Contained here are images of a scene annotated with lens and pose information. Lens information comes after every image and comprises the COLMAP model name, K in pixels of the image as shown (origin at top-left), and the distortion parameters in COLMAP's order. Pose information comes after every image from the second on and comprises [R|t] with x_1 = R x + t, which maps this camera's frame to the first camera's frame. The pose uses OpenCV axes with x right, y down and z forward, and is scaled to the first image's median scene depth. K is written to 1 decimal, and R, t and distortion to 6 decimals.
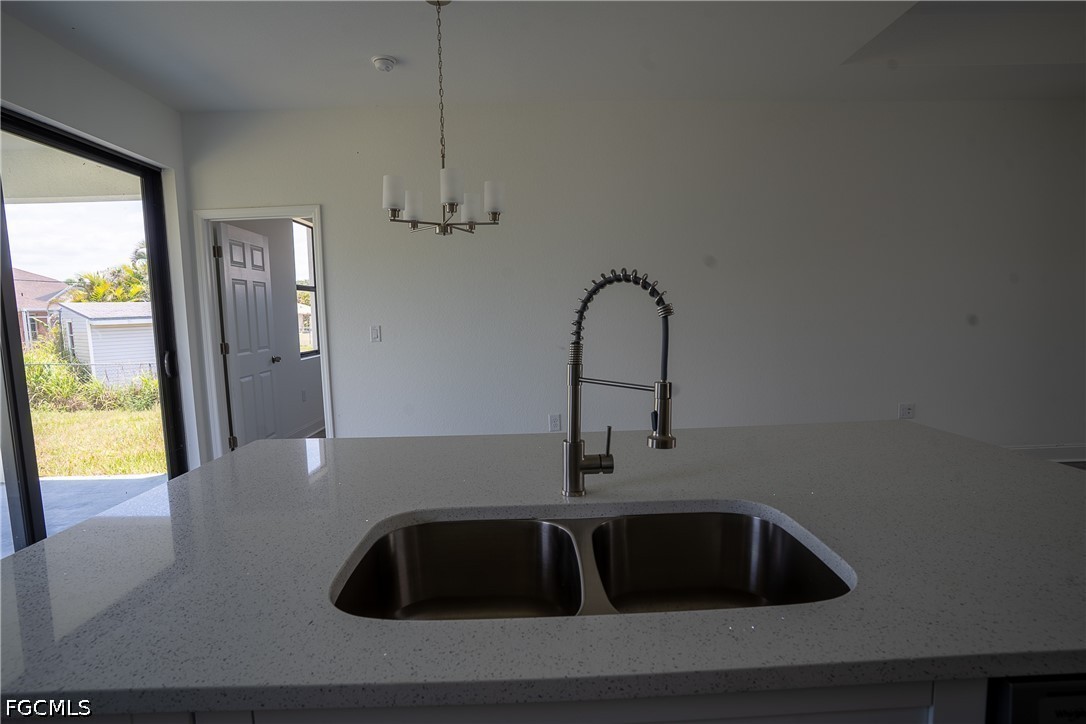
lens RADIAL K [[558.9, 0, 543.0], [0, 558.9, 362.0], [0, 0, 1]] dist [-0.020067, 0.000437]
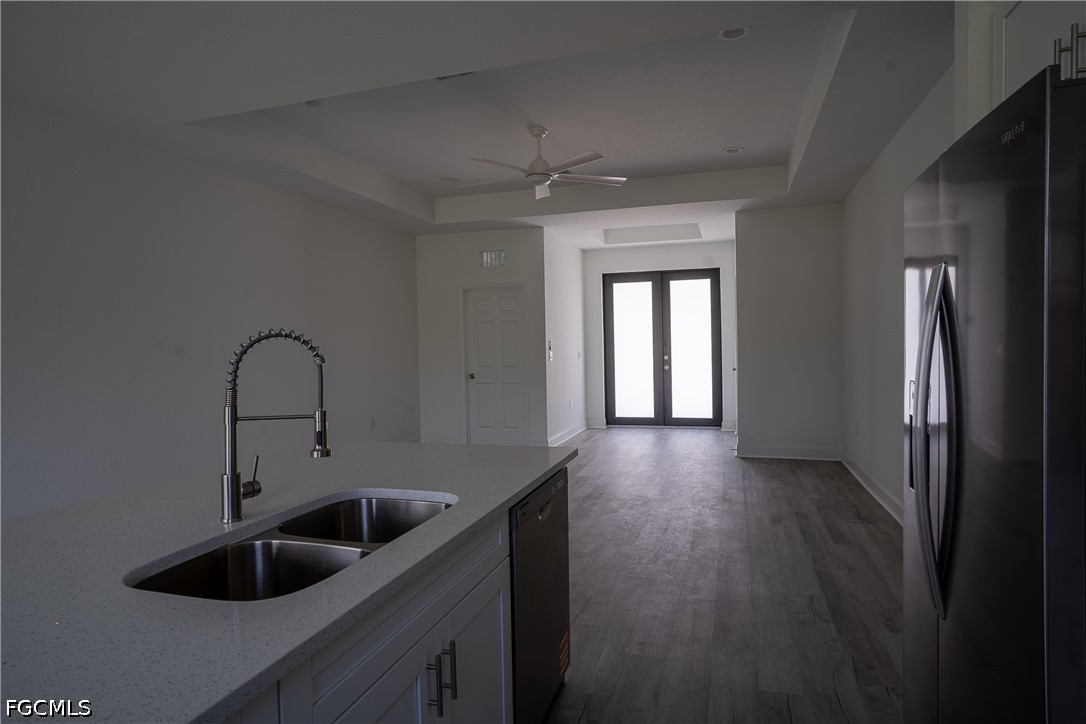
lens RADIAL K [[612.7, 0, 543.0], [0, 612.7, 362.0], [0, 0, 1]] dist [-0.007158, -0.000089]
pose [[0.323564, -0.013301, 0.946113, -0.978343], [0.112984, 0.993290, -0.024675, 0.014992], [-0.939437, 0.114880, 0.322896, -0.046080]]
